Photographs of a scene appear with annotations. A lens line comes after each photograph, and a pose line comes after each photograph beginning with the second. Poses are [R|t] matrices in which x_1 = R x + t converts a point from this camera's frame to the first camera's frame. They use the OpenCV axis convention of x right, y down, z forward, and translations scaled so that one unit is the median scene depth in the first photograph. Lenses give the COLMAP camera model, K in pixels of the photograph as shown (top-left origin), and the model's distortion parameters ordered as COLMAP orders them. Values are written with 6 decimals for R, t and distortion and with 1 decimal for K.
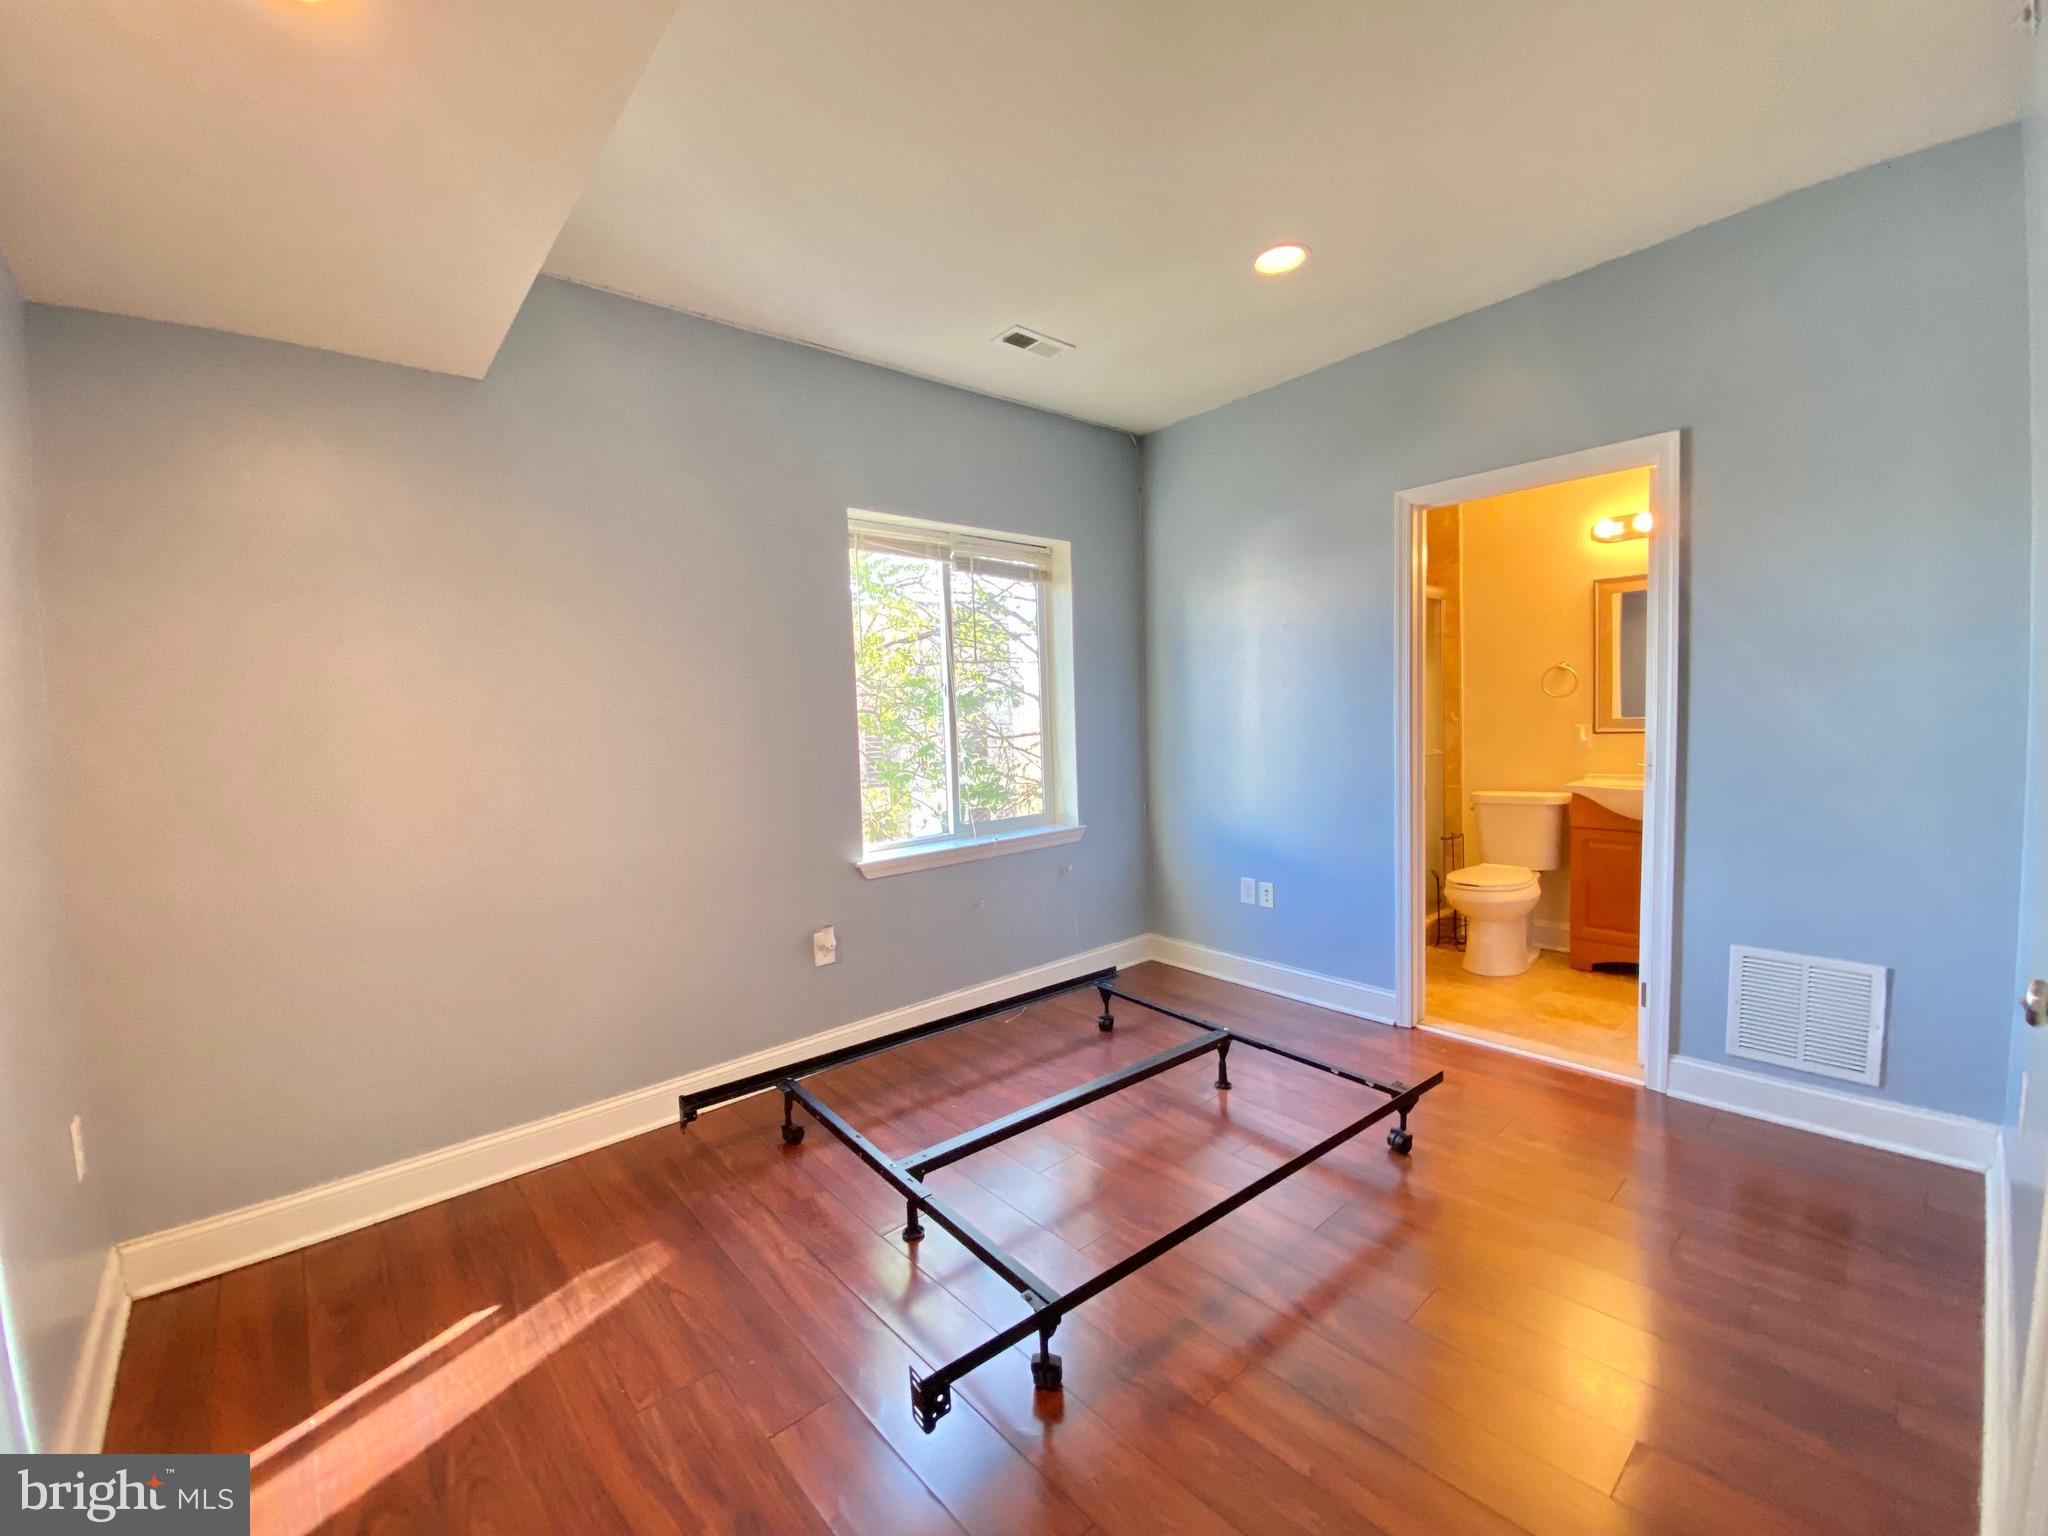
lens RADIAL K [[836.8, 0, 1014.6], [0, 836.8, 755.5], [0, 0, 1]] dist [-0.000344, -0.002562]
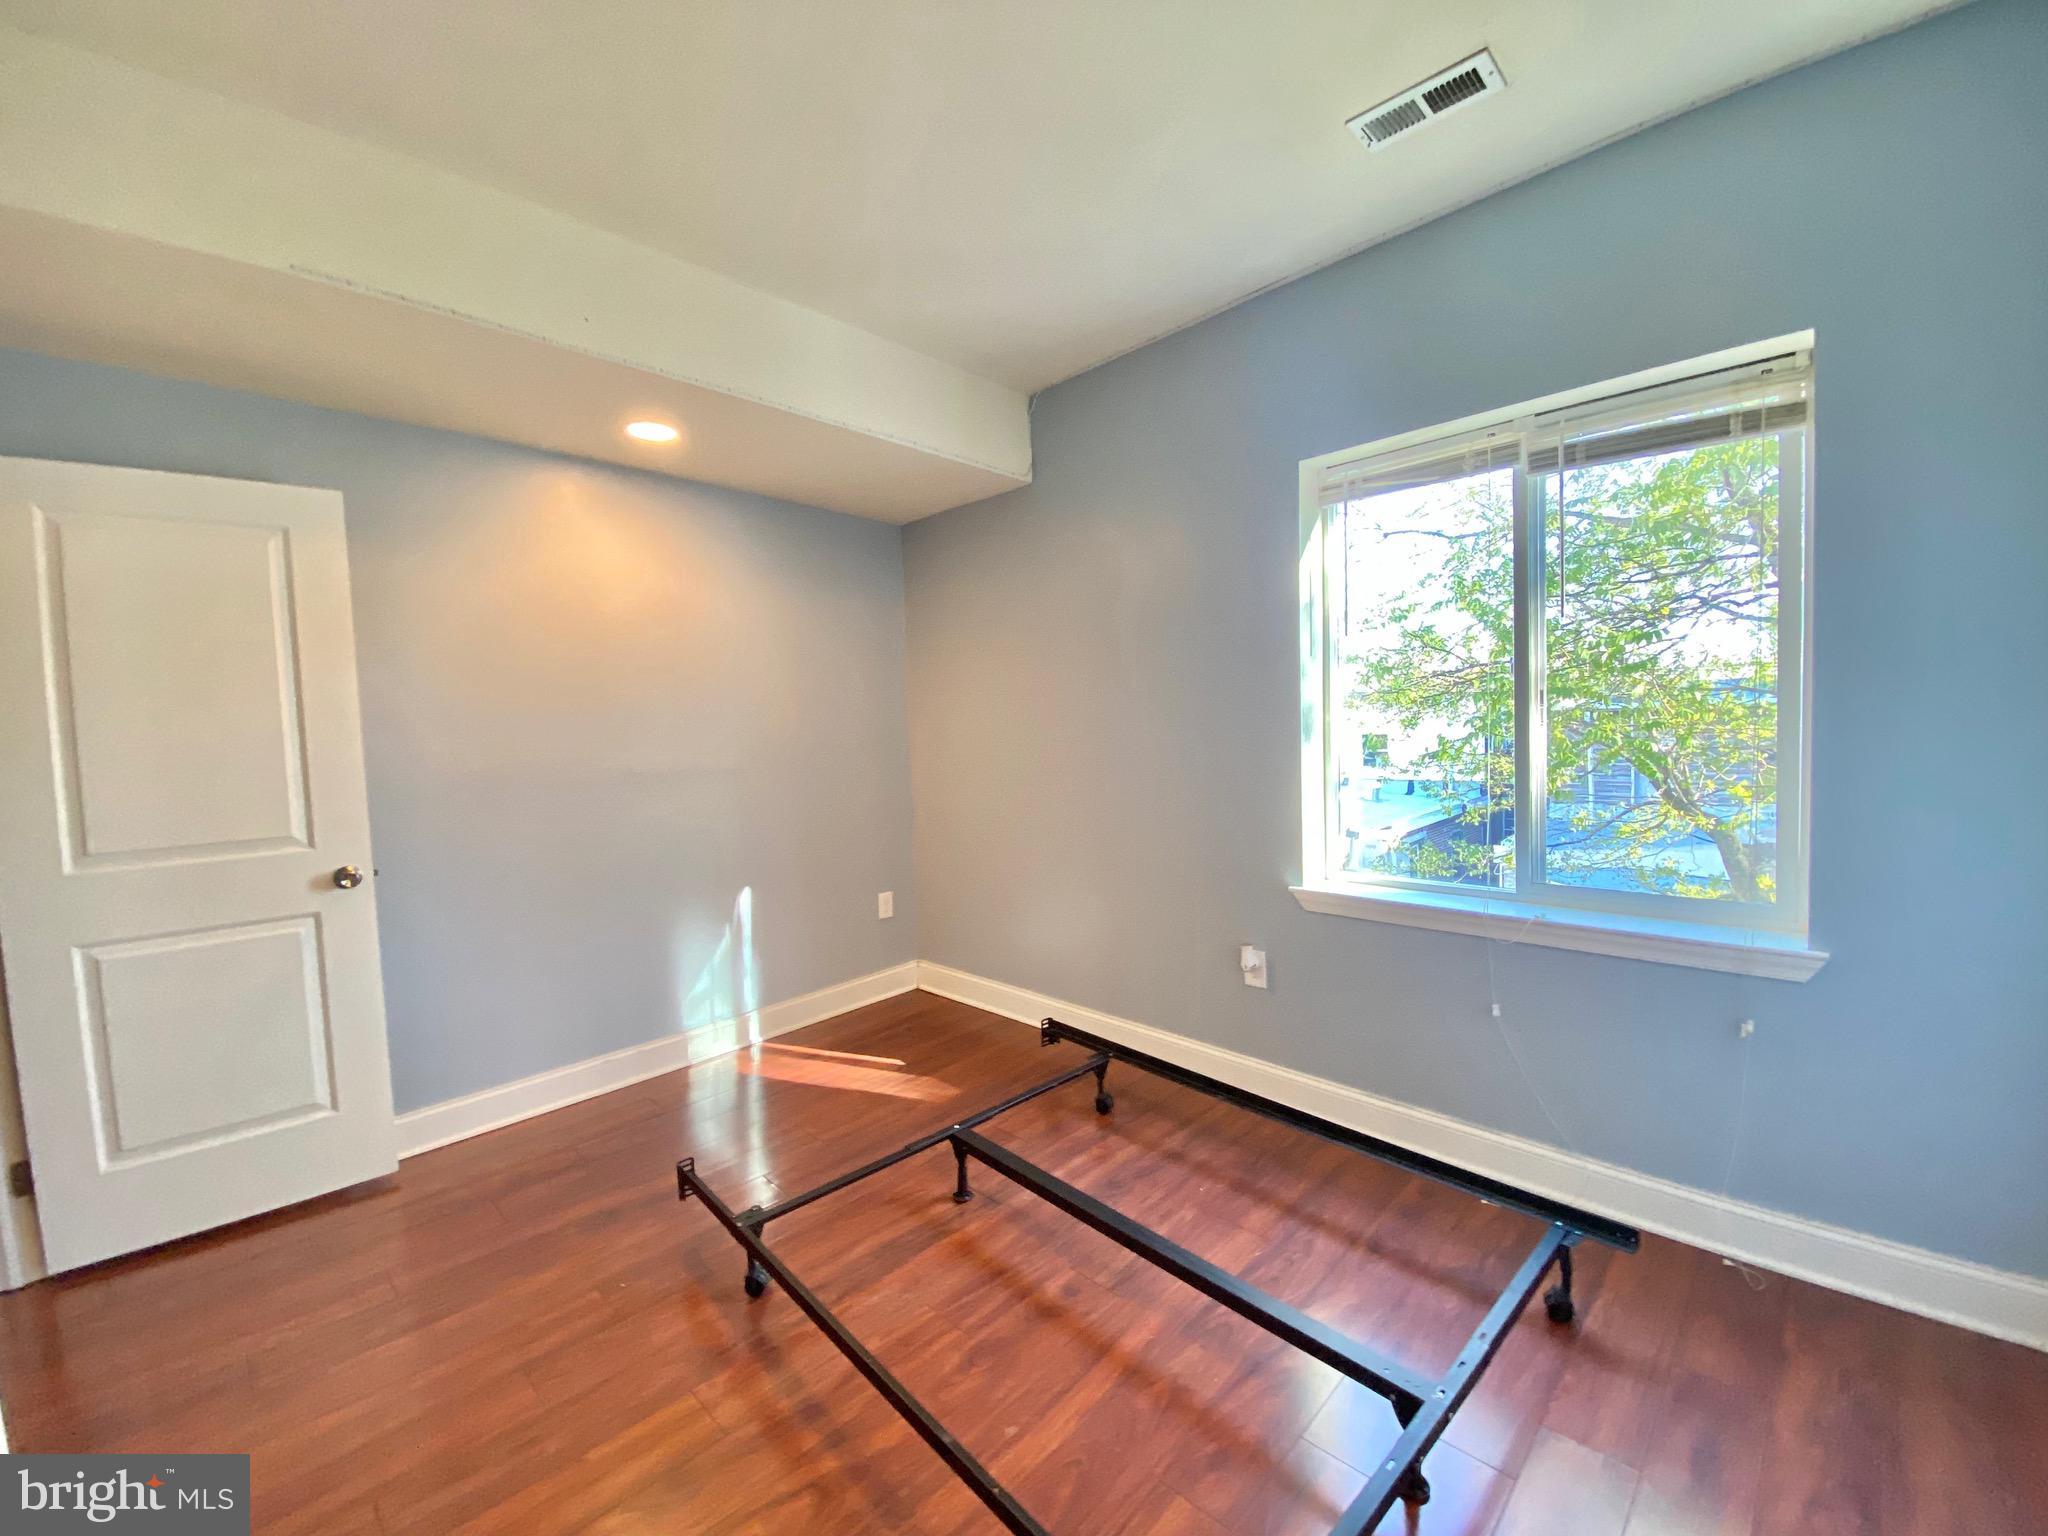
lens RADIAL K [[836.8, 0, 1031.3], [0, 836.8, 774.4], [0, 0, 1]] dist [-0.000344, -0.002562]
pose [[0.052310, 0.091078, -0.994469, 0.673768], [-0.014458, 0.995797, 0.090439, -0.063366], [0.998526, 0.009647, 0.053407, 0.736145]]
